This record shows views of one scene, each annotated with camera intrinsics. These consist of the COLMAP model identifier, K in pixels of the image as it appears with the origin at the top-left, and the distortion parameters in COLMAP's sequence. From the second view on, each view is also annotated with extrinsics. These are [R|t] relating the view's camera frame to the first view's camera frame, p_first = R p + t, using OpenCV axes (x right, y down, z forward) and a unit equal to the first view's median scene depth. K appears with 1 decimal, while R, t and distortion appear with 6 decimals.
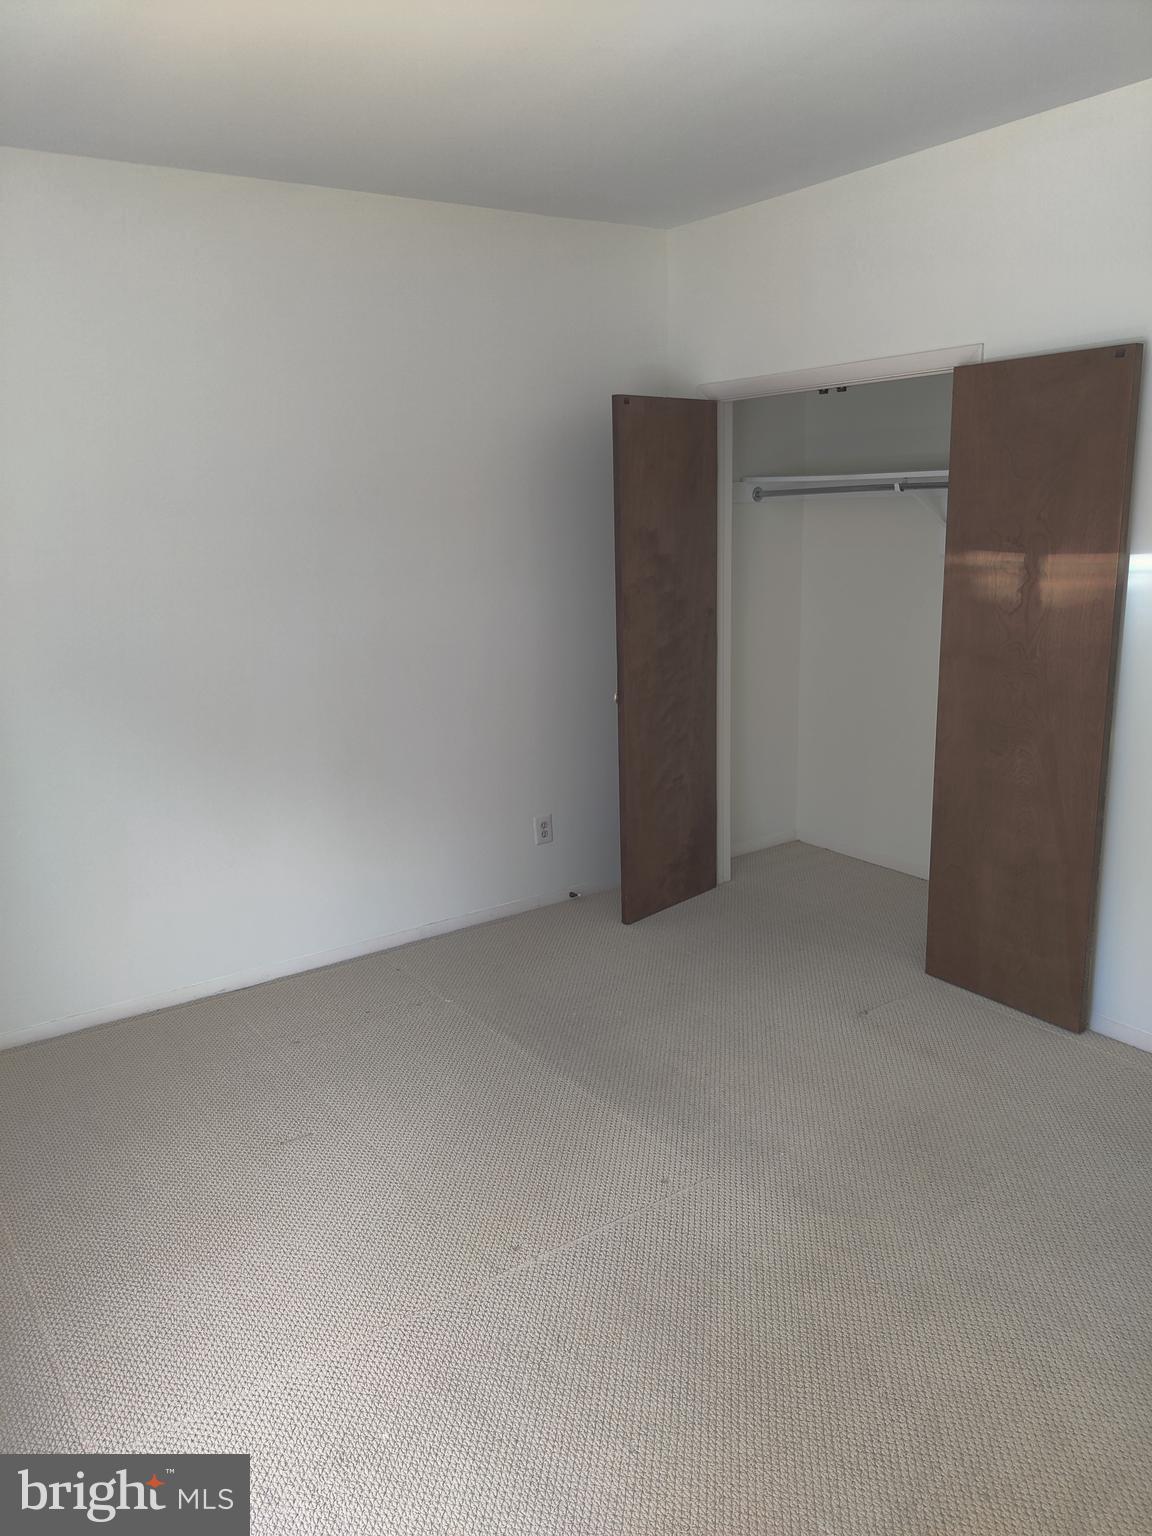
lens RADIAL K [[1158.6, 0, 576.0], [0, 1158.6, 768.0], [0, 0, 1]] dist [0.040216, -0.089692]
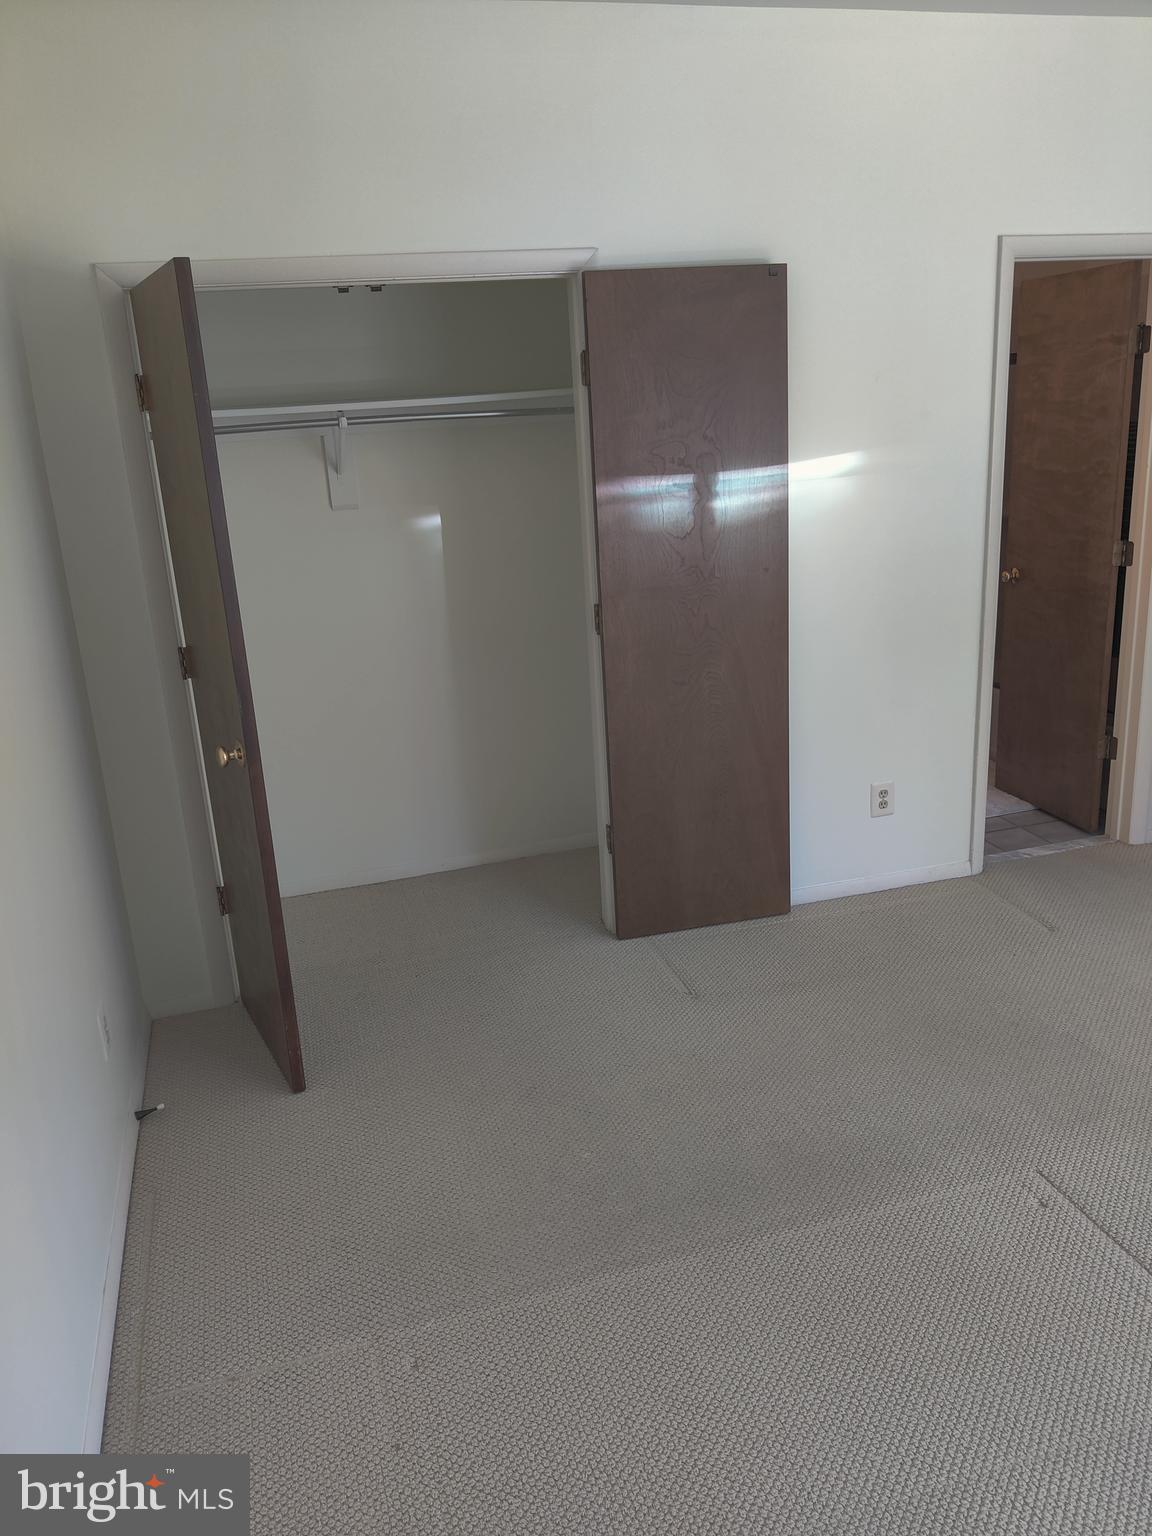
lens RADIAL K [[1158.6, 0, 576.0], [0, 1158.6, 768.0], [0, 0, 1]] dist [0.040216, -0.089692]
pose [[0.359461, -0.277477, 0.890951, -0.571337], [0.261675, 0.946433, 0.189182, -0.158065], [-0.895720, 0.165137, 0.412815, 0.713046]]
